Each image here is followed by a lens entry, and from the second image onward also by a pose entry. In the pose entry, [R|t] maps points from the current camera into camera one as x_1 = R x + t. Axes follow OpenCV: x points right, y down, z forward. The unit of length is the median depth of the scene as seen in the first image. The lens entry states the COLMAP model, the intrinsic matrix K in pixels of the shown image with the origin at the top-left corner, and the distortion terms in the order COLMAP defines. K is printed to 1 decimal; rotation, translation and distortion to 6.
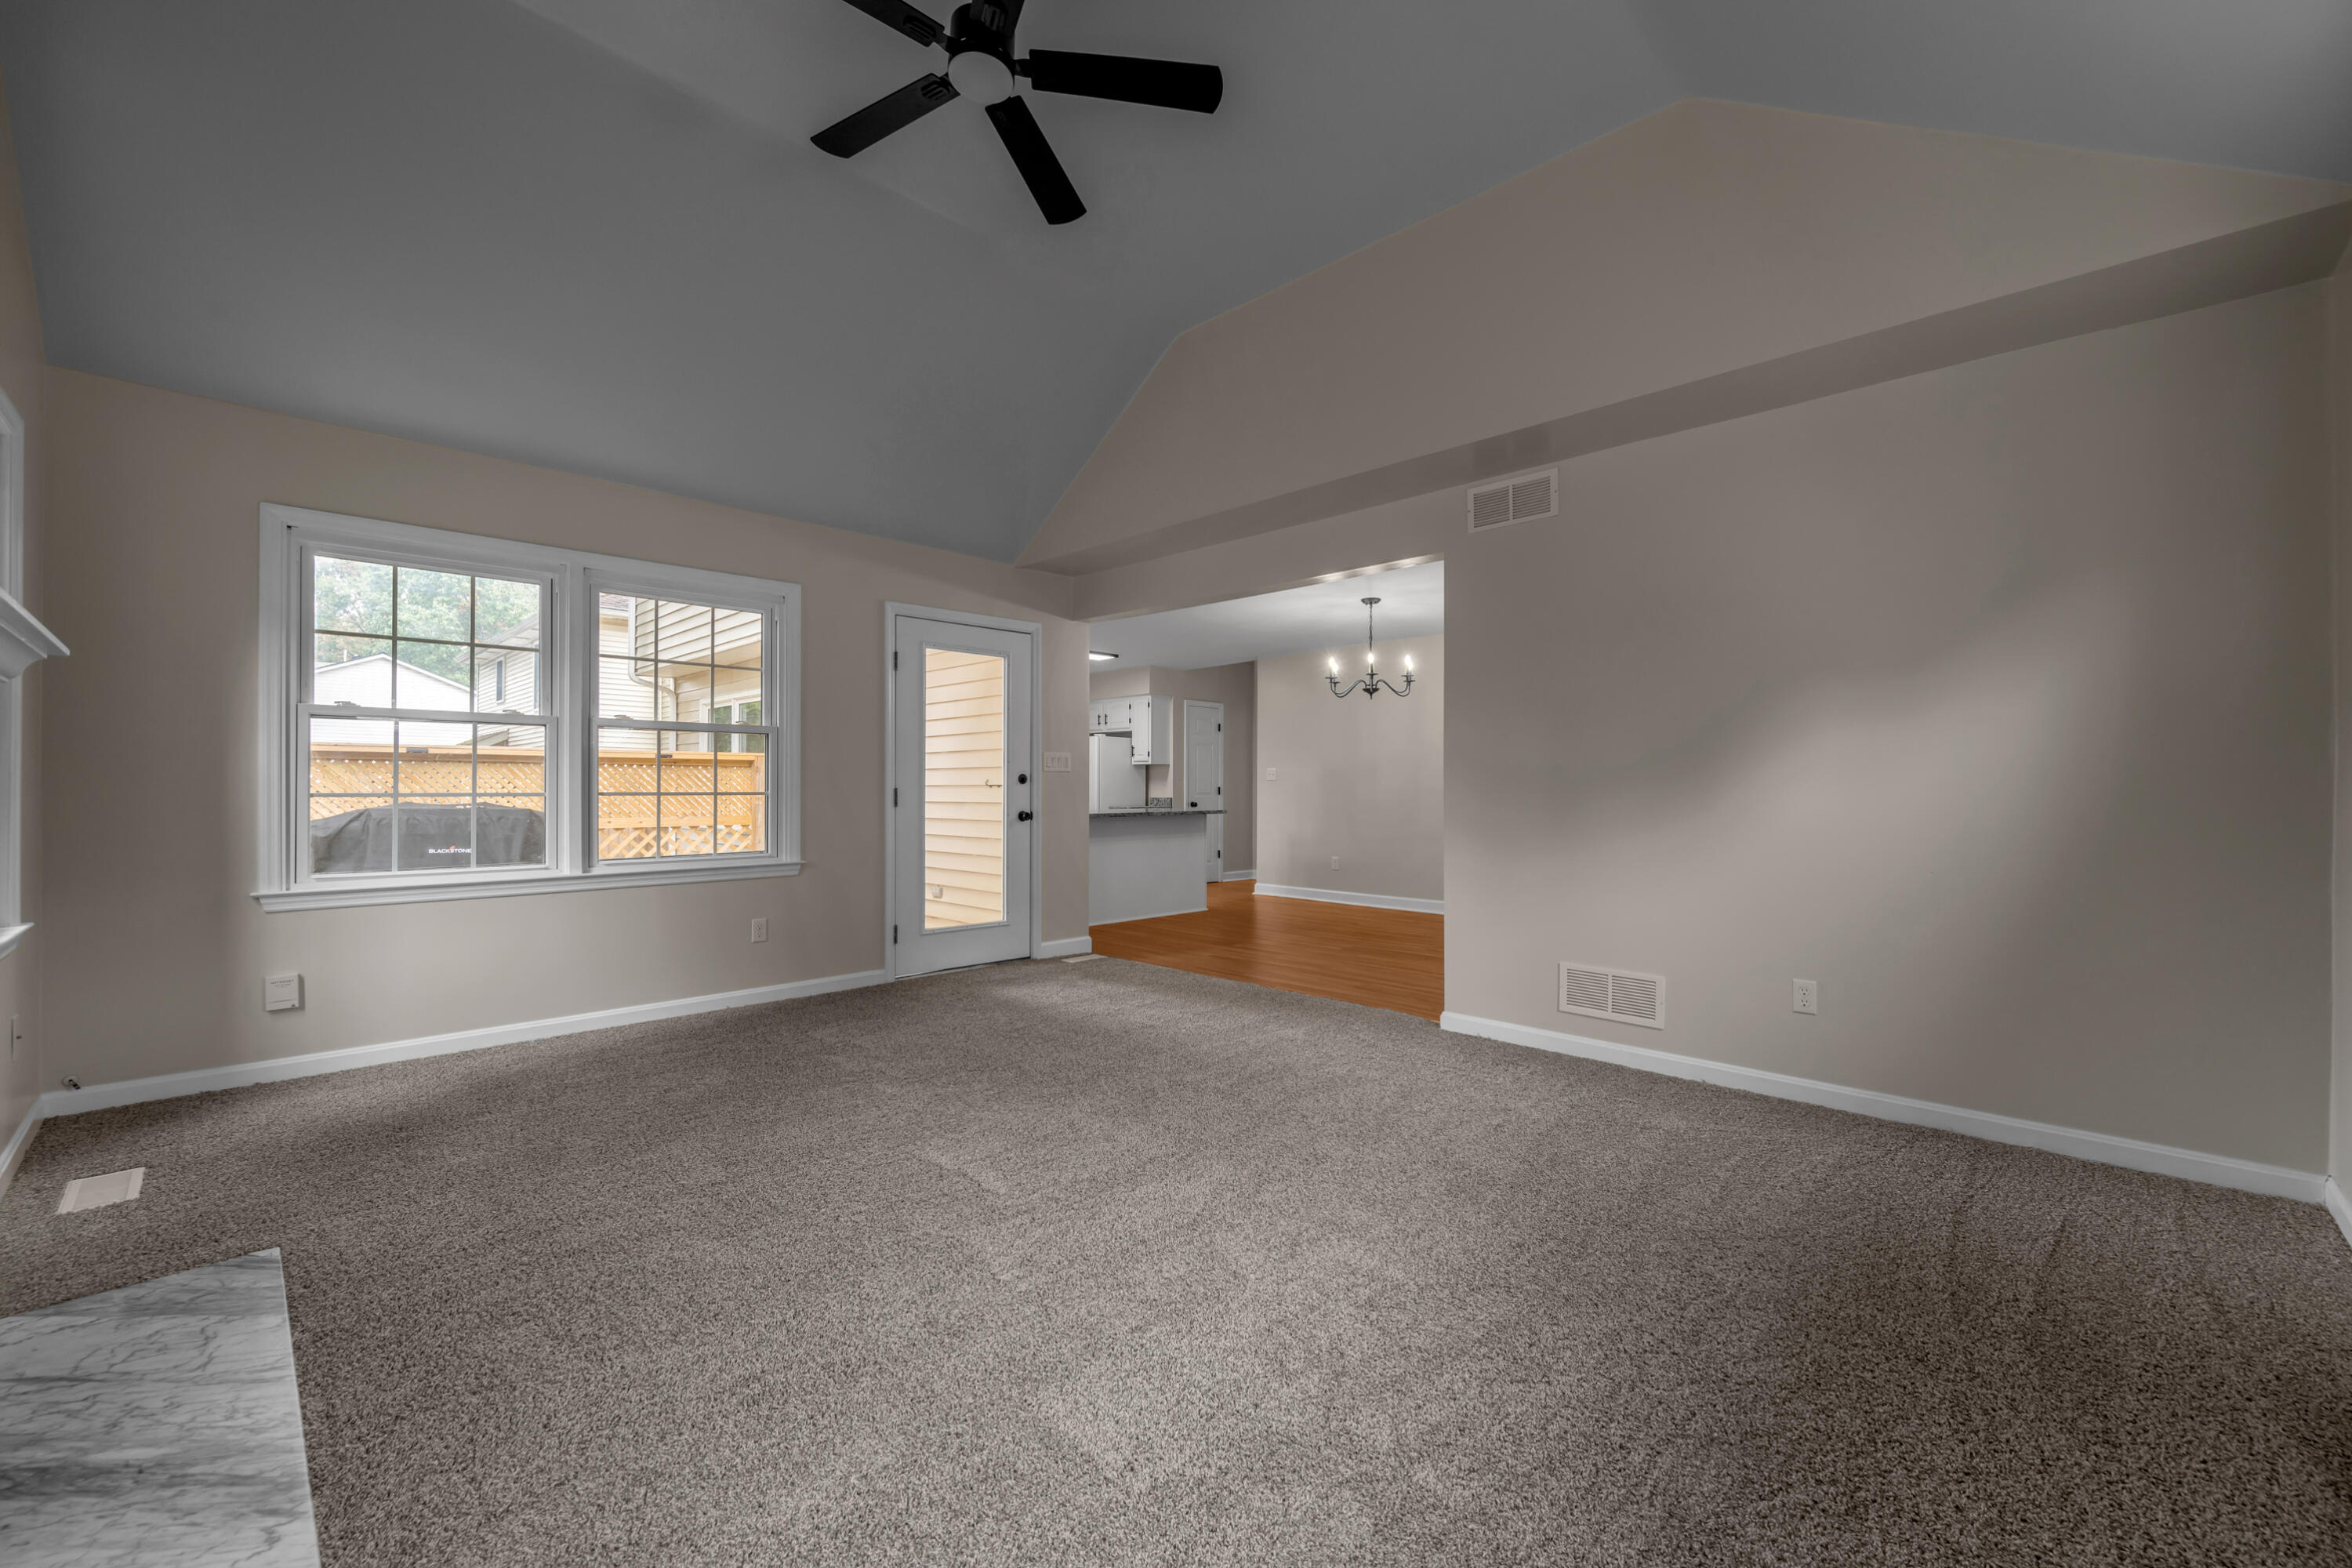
lens RADIAL K [[918.6, 0, 1170.3], [0, 918.6, 782.1], [0, 0, 1]] dist [-0.011587, -0.001082]
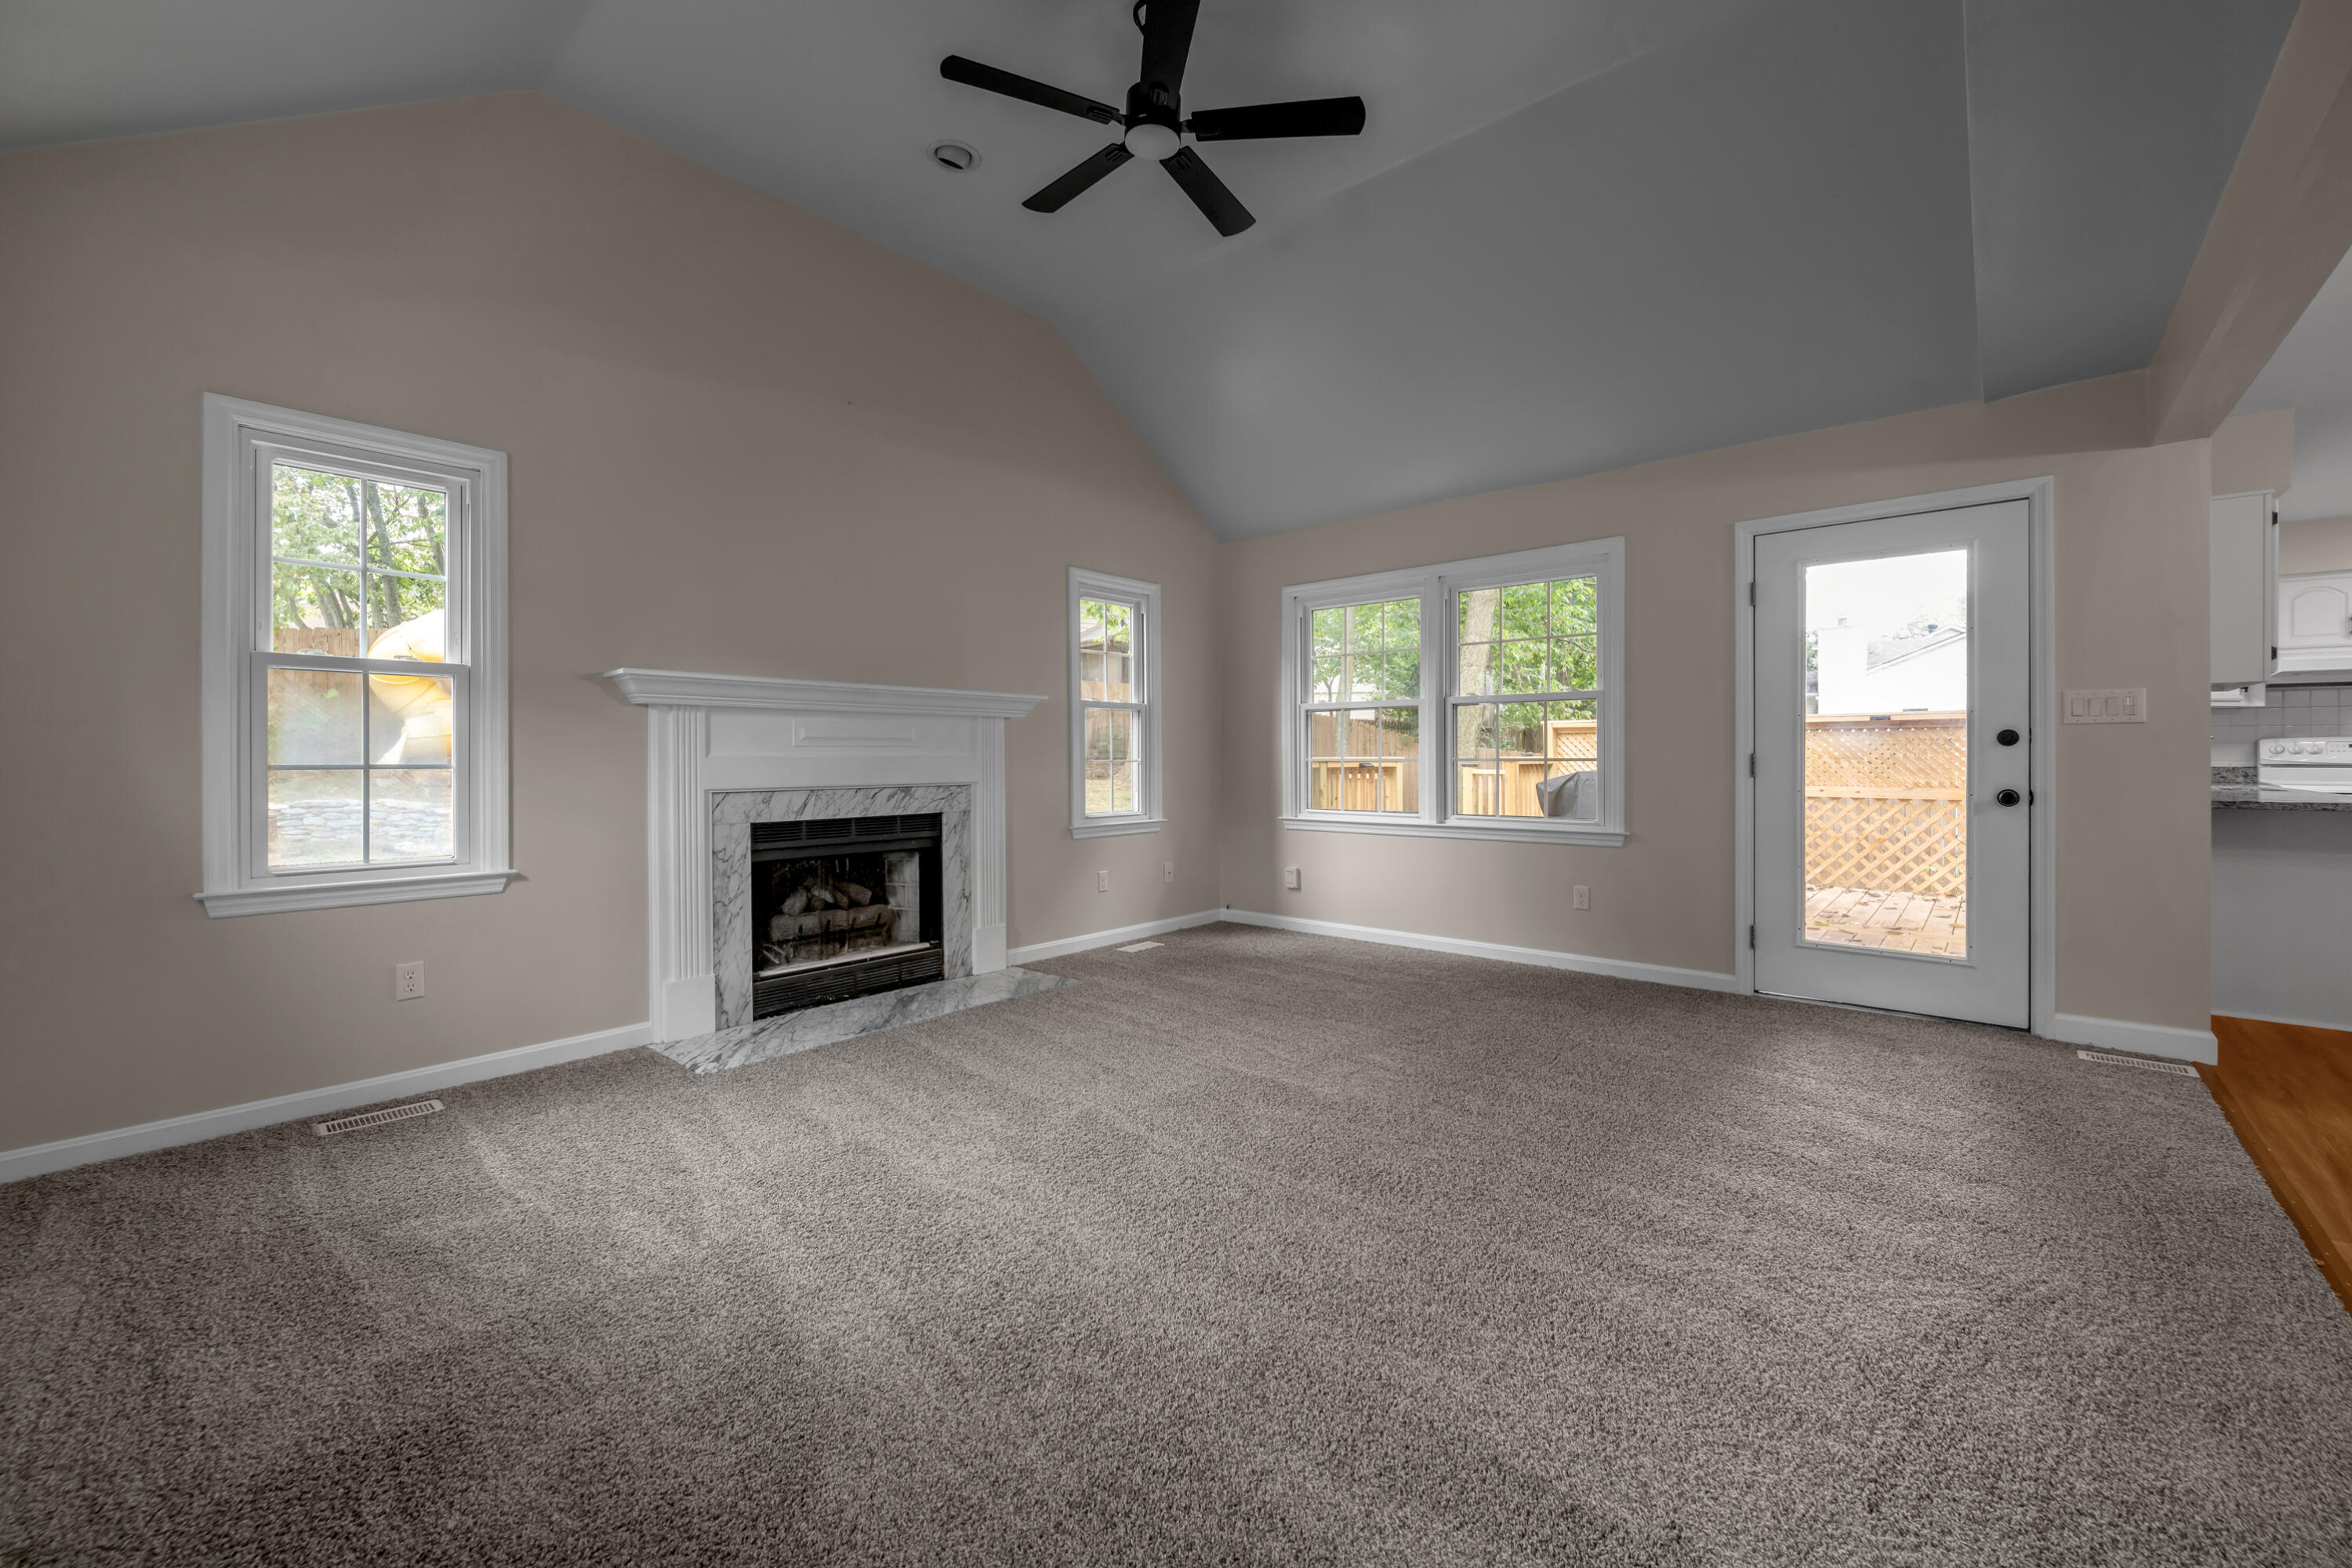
lens RADIAL K [[918.6, 0, 1195.7], [0, 918.6, 752.4], [0, 0, 1]] dist [-0.011587, -0.001082]
pose [[0.069168, -0.006874, -0.997581, 0.575601], [0.010221, 0.999929, -0.006181, 0.007005], [0.997553, -0.009769, 0.069234, 0.578016]]
